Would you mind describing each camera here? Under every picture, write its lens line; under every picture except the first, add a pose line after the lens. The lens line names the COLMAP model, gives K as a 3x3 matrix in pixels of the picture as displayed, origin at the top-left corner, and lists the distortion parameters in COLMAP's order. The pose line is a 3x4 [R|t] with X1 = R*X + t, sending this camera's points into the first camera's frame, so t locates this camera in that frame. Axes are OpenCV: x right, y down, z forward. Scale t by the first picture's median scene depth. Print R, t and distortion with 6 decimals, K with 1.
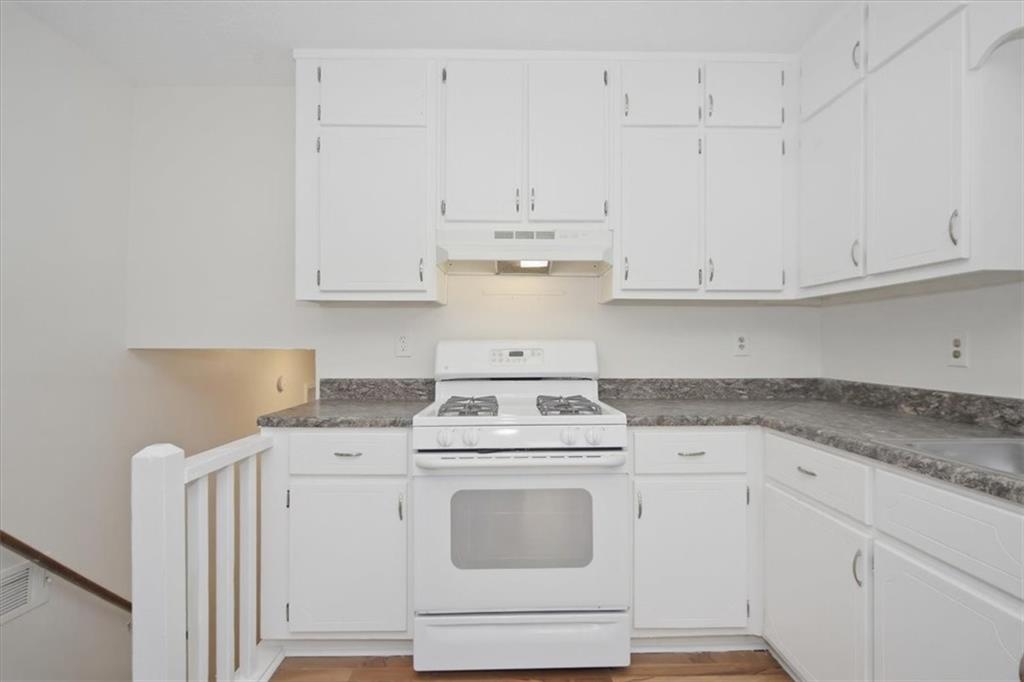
lens RADIAL K [[506.0, 0, 512.0], [0, 506.0, 341.0], [0, 0, 1]] dist [0.000414, 0.000413]
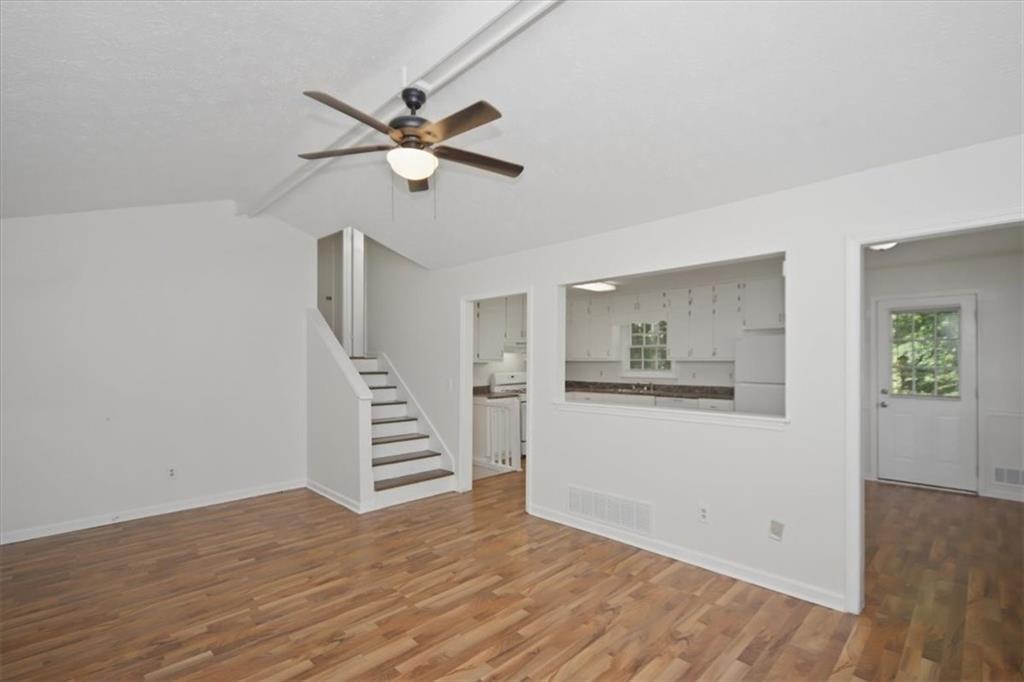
lens RADIAL K [[466.7, 0, 511.8], [0, 466.7, 352.7], [0, 0, 1]] dist [0.000515, 0.000282]
pose [[0.726727, 0.009196, 0.686865, -2.681712], [-0.006029, 0.999957, -0.007008, -0.137664], [-0.686900, 0.000952, 0.726751, -1.582483]]
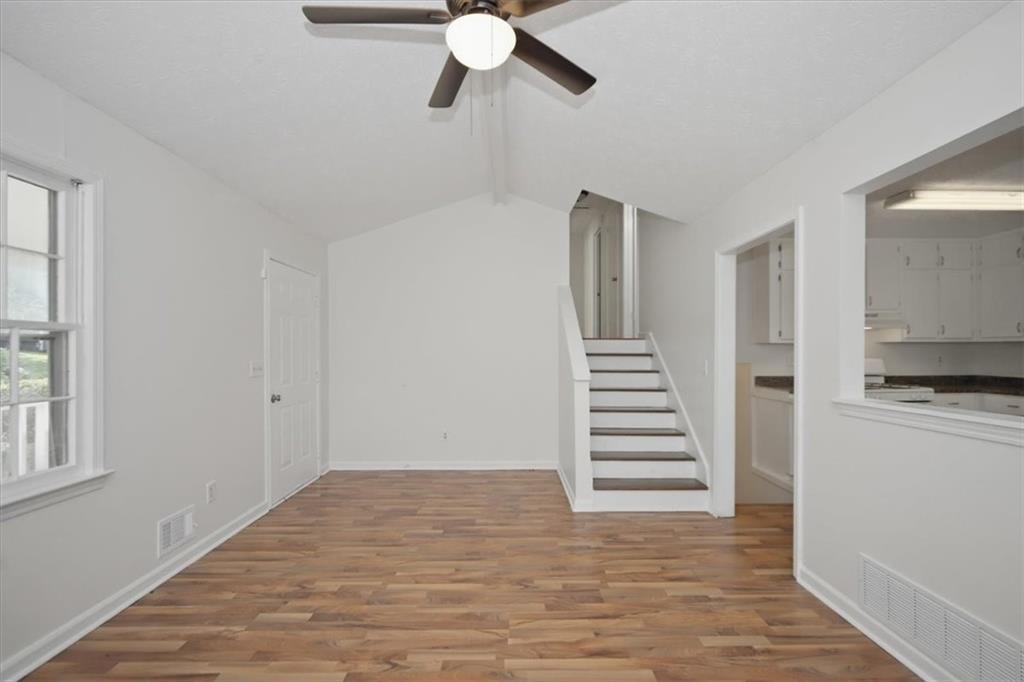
lens RADIAL K [[449.1, 0, 513.2], [0, 449.1, 346.3], [0, 0, 1]] dist [-0.002232, 0.000104]
pose [[0.999966, 0.002396, -0.007942, -1.901523], [-0.002406, 0.999996, -0.001246, -0.063695], [0.007939, 0.001265, 0.999968, -1.331055]]
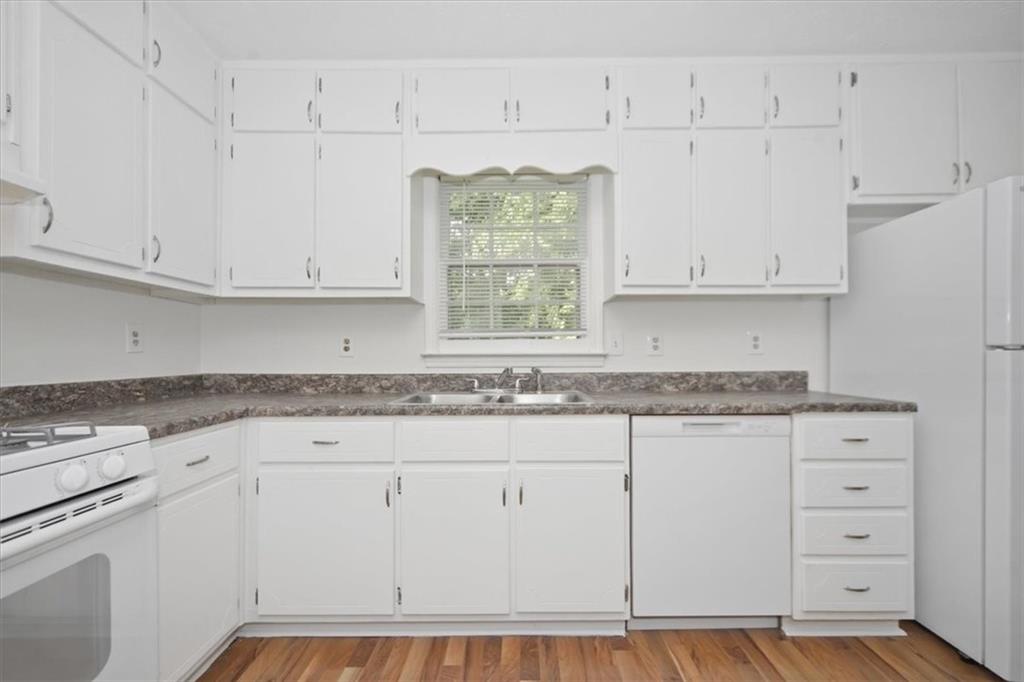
lens RADIAL K [[436.6, 0, 511.9], [0, 436.6, 353.5], [0, 0, 1]] dist [0.000702, 0.000115]
pose [[0.032381, 0.000983, 0.999475, -0.374263], [-0.007132, 0.999974, -0.000753, 0.035924], [-0.999450, -0.007103, 0.032387, 0.441015]]
